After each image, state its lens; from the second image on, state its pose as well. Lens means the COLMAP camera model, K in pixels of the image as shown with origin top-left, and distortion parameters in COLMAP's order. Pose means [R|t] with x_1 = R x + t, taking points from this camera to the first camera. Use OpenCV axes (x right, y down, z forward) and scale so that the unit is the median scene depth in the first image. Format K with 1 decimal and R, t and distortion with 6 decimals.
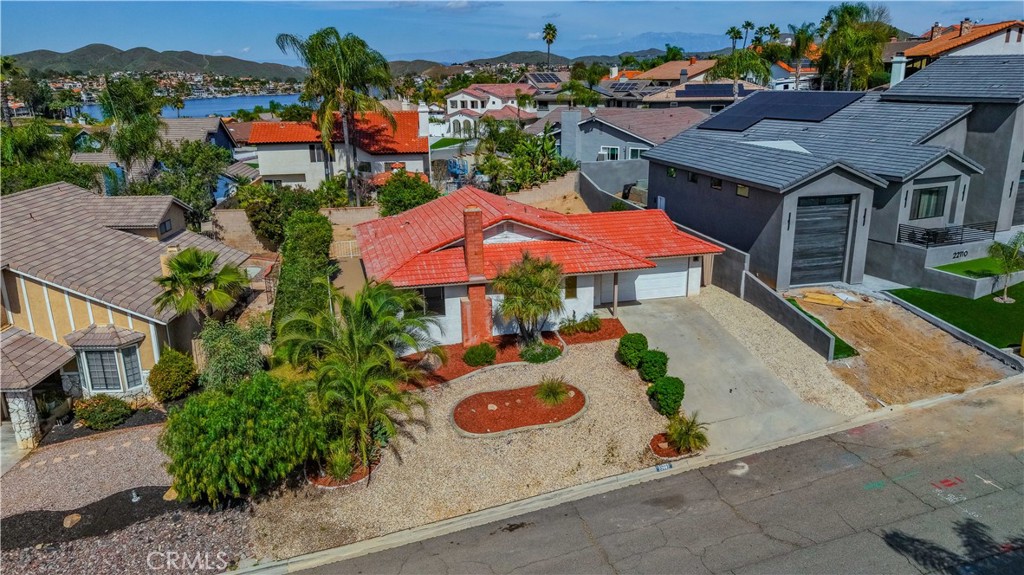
lens RADIAL K [[765.4, 0, 508.3], [0, 765.4, 314.4], [0, 0, 1]] dist [0.104012, -0.226947]
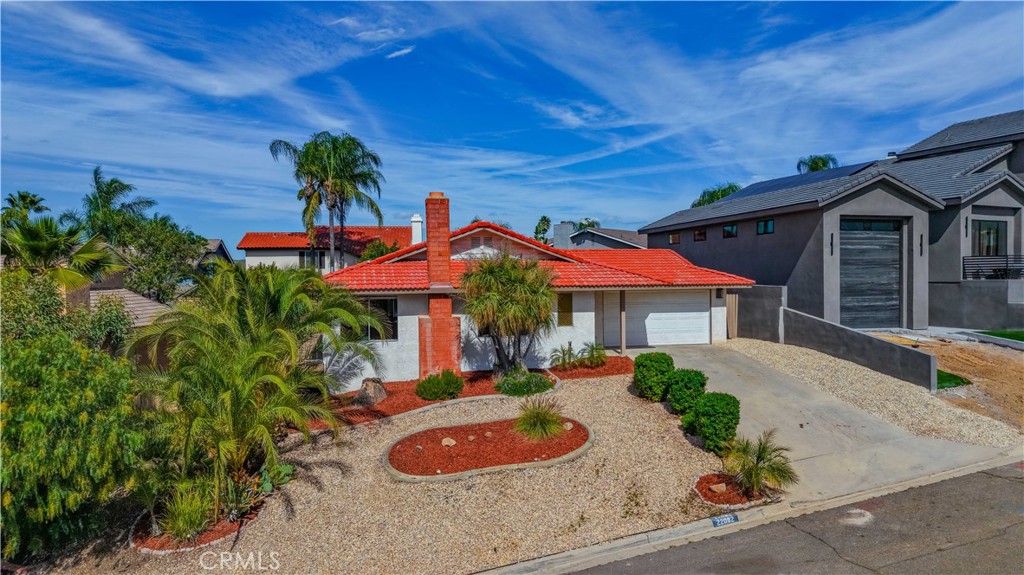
lens RADIAL K [[679.6, 0, 512.0], [0, 679.6, 287.5], [0, 0, 1]] dist [0.032234, -0.036119]
pose [[0.999962, 0.008663, 0.001295, 0.028746], [-0.007935, 0.958549, -0.284818, 0.143940], [-0.003708, 0.284797, 0.958581, 0.359282]]
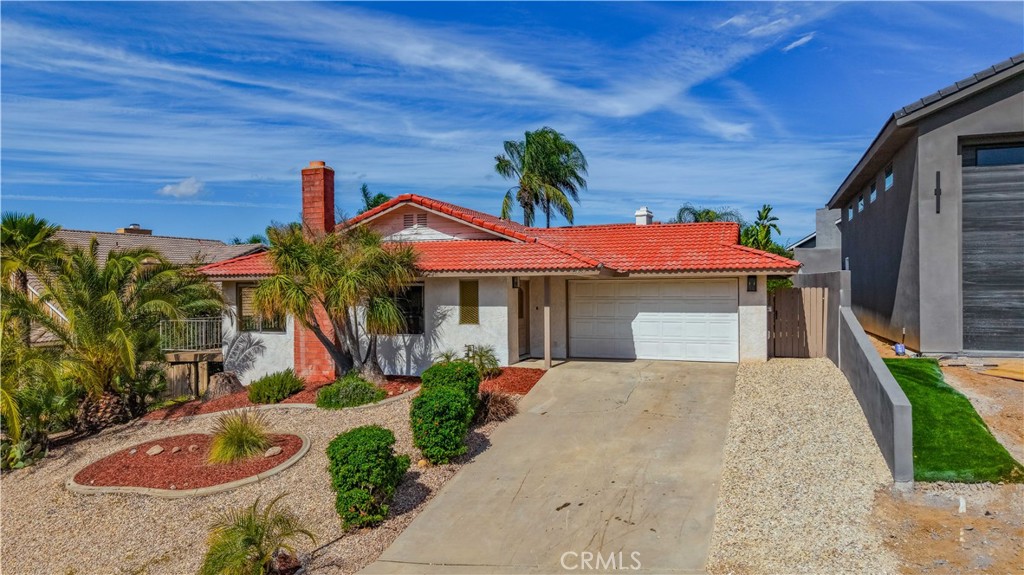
lens RADIAL K [[686.0, 0, 512.0], [0, 686.0, 287.5], [0, 0, 1]] dist [0.032607, -0.060329]
pose [[0.831465, 0.009508, -0.555496, 0.417845], [-0.174391, 0.953787, -0.244702, 0.077095], [0.527498, 0.300334, 0.794698, 0.636404]]
